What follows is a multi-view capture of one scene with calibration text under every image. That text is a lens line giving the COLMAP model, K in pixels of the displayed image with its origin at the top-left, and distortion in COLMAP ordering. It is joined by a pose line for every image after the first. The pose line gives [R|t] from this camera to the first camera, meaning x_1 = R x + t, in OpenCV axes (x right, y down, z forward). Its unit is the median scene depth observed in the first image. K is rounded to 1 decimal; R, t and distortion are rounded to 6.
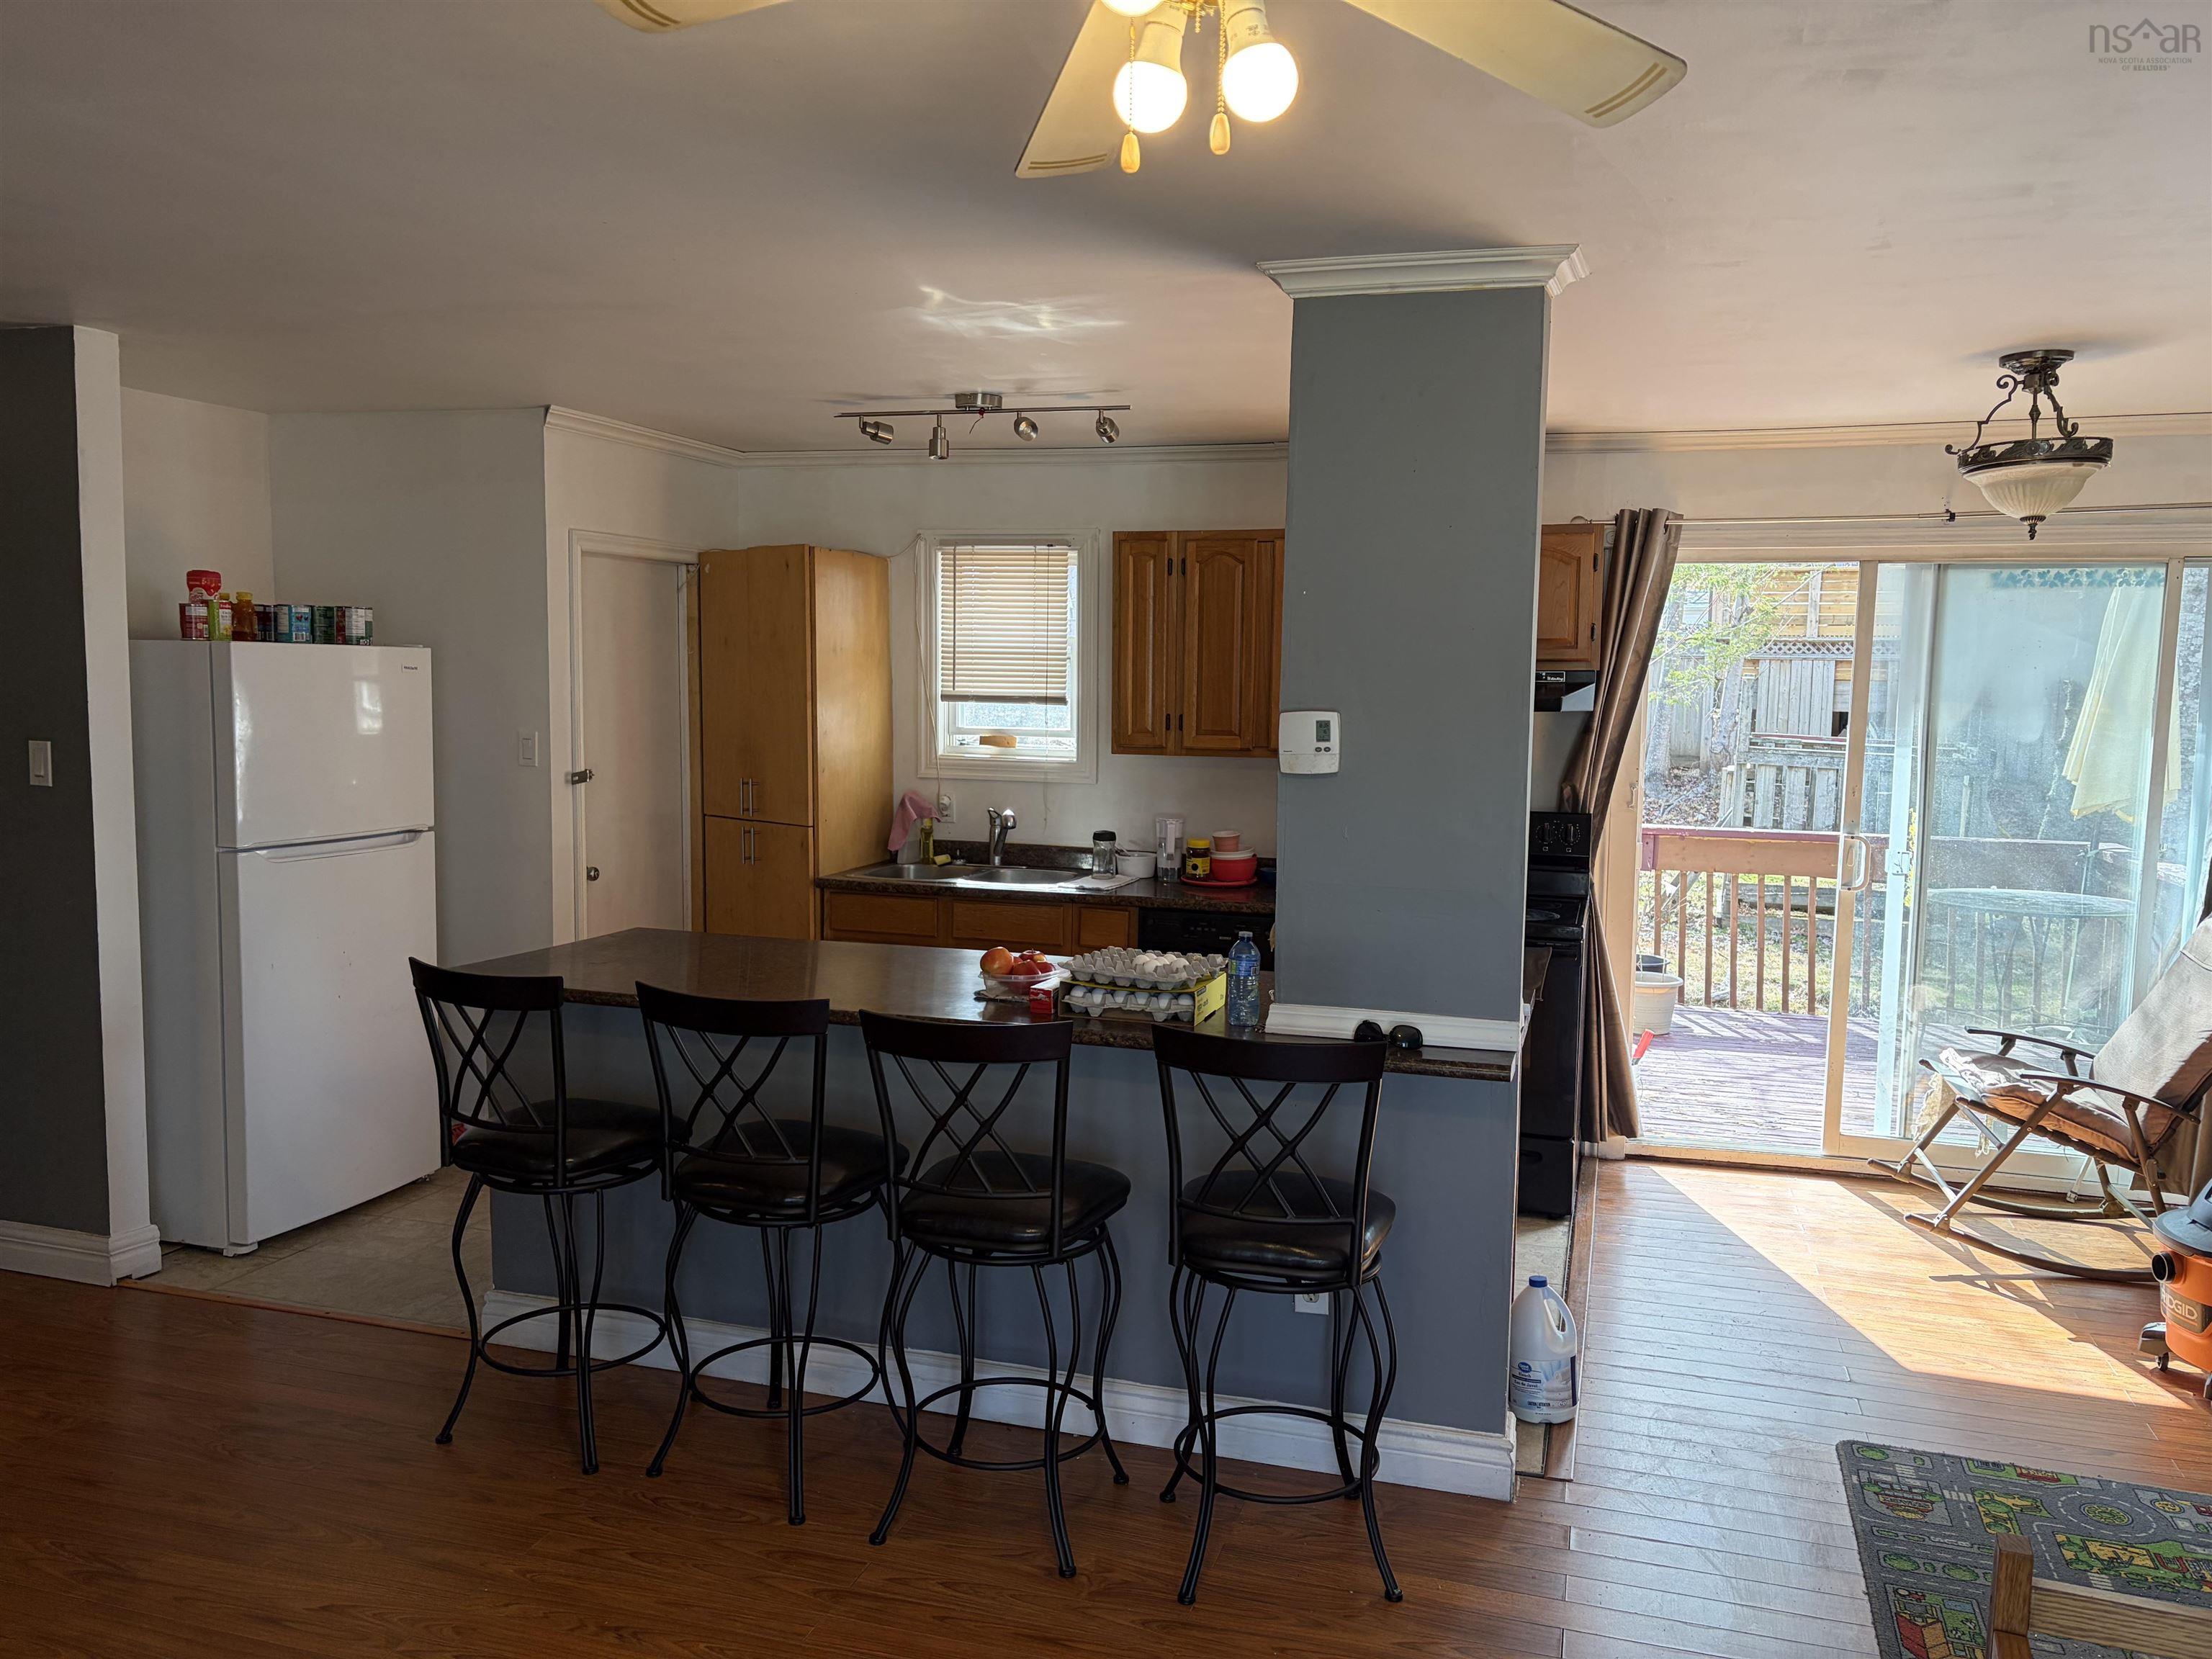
lens RADIAL K [[1673.4, 0, 1098.4], [0, 1673.4, 823.0], [0, 0, 1]] dist [0.060928, -0.068191]
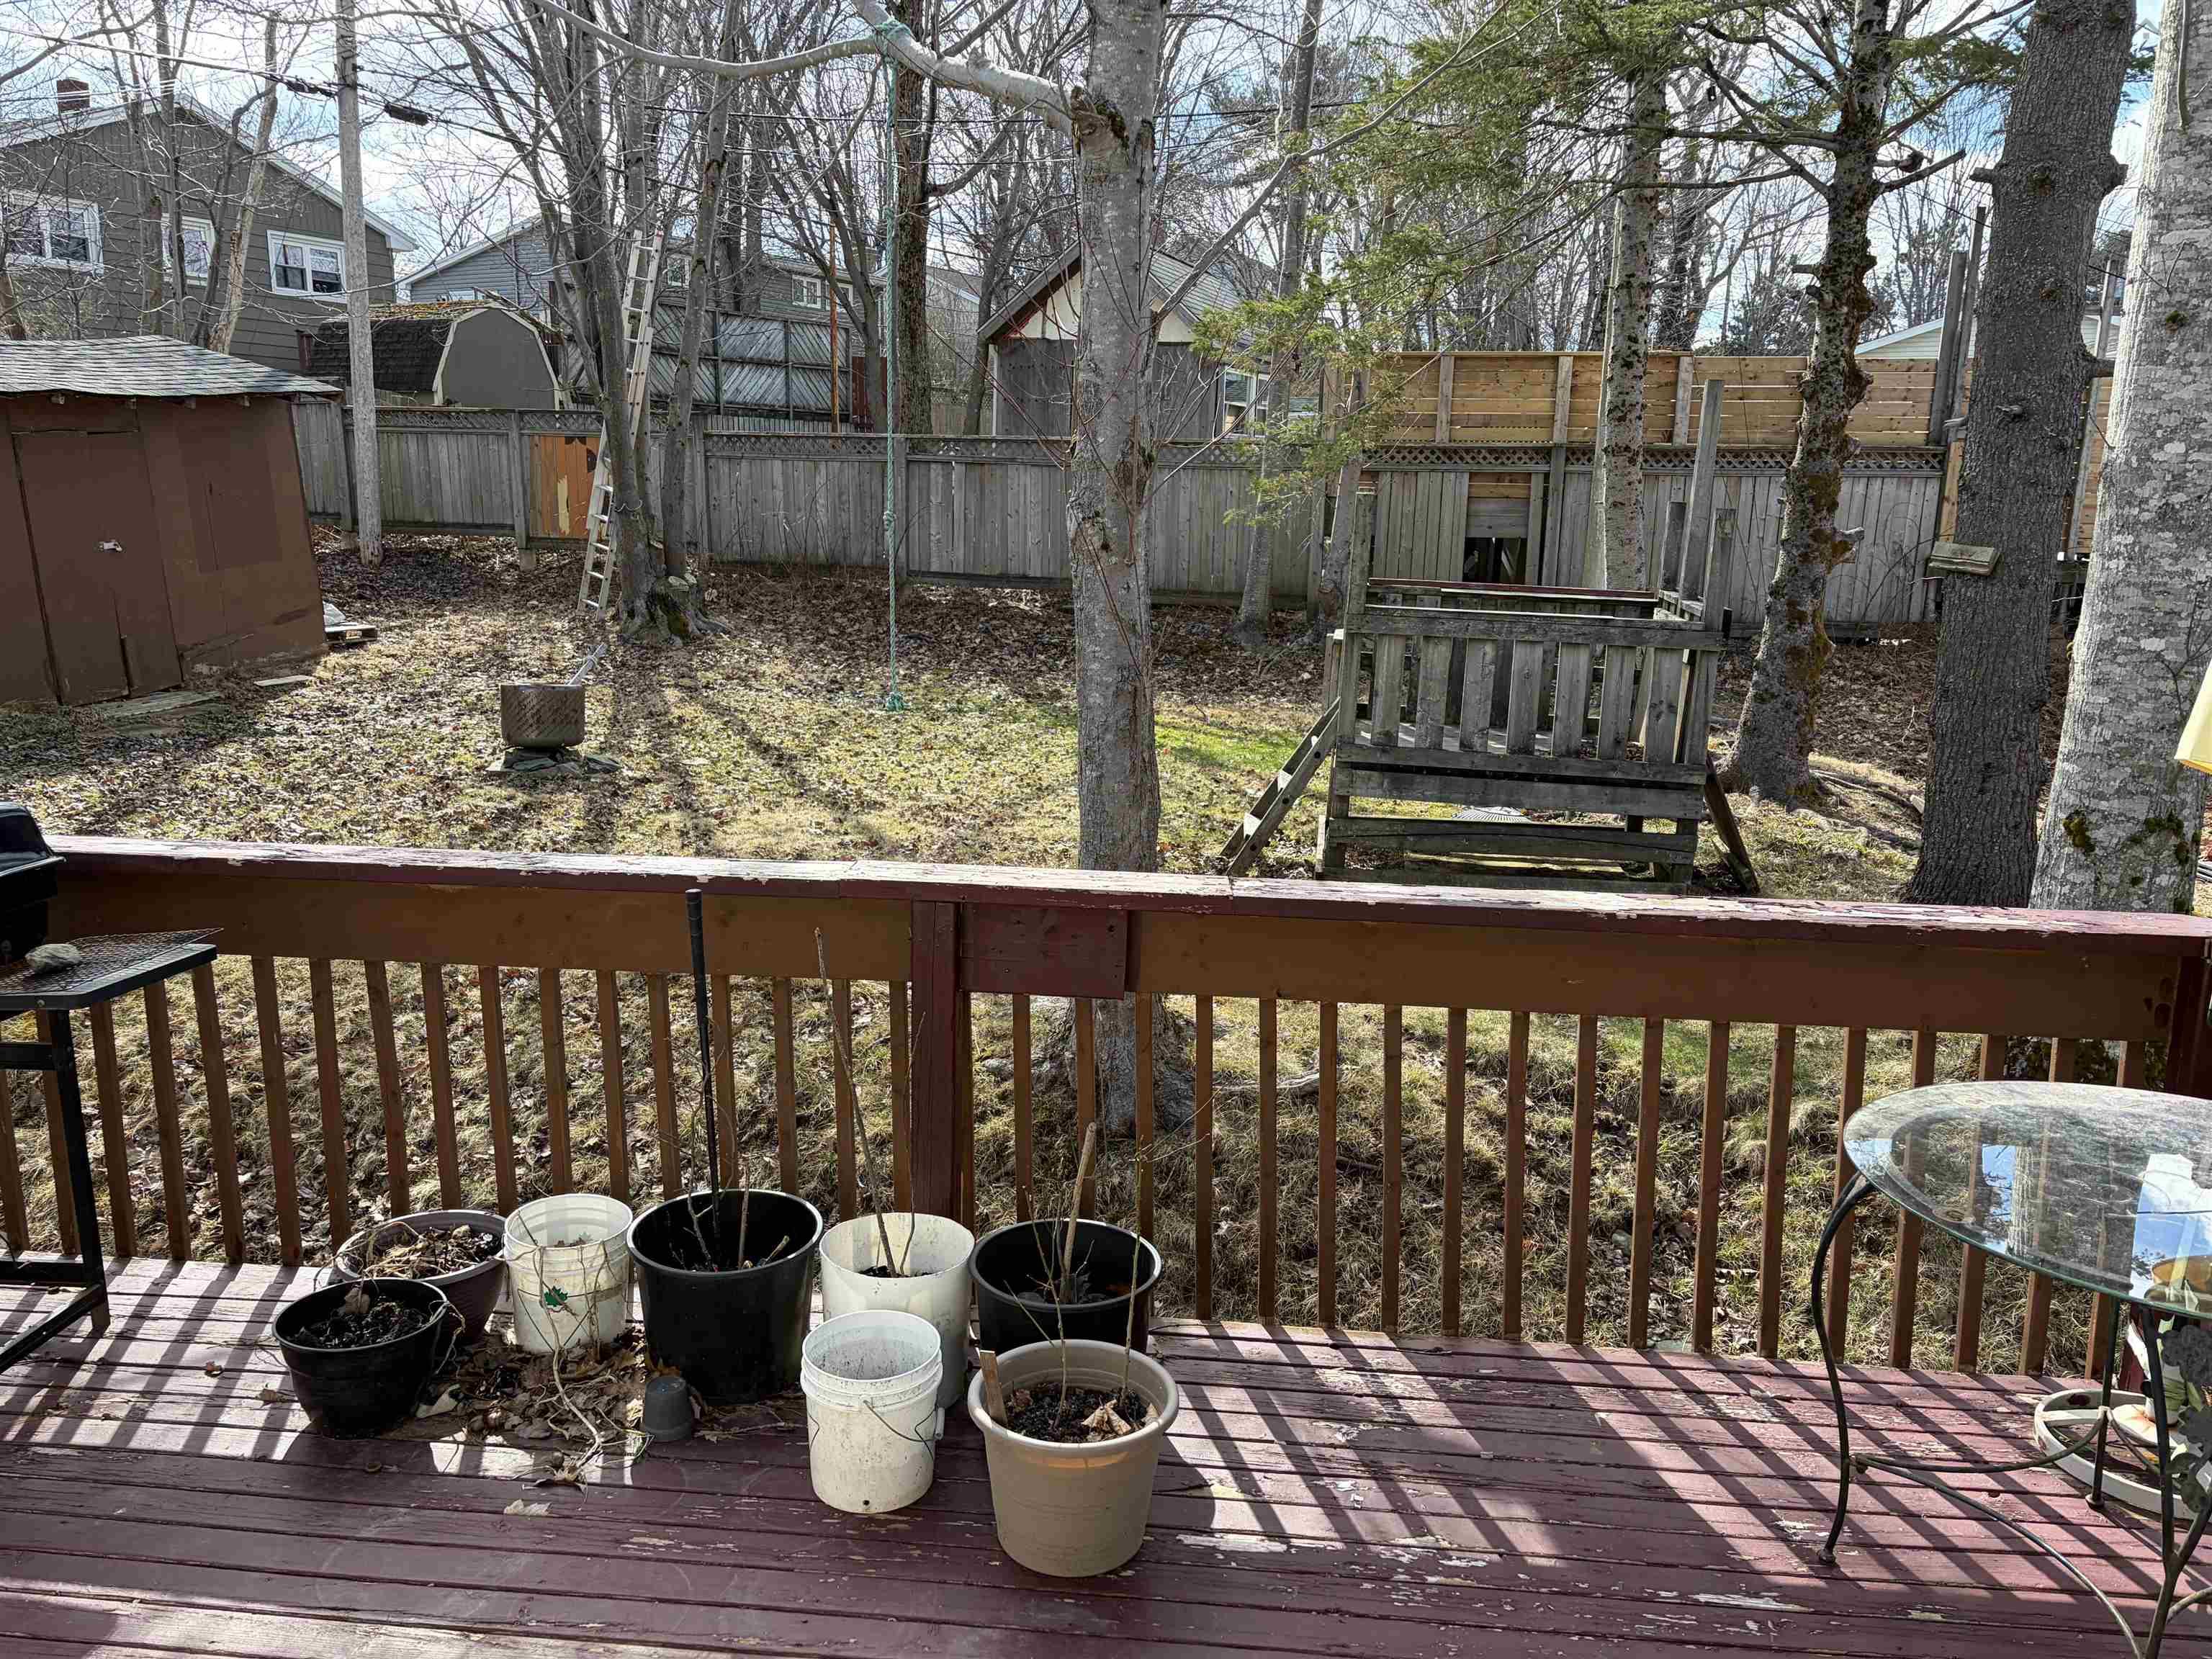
lens RADIAL K [[1681.0, 0, 1103.9], [0, 1681.0, 831.2], [0, 0, 1]] dist [0.039077, -0.025992]
pose [[0.976905, -0.038882, 0.210104, 0.133950], [0.015396, 0.993557, 0.112285, -0.028613], [-0.213116, -0.106457, 0.971210, 0.346713]]
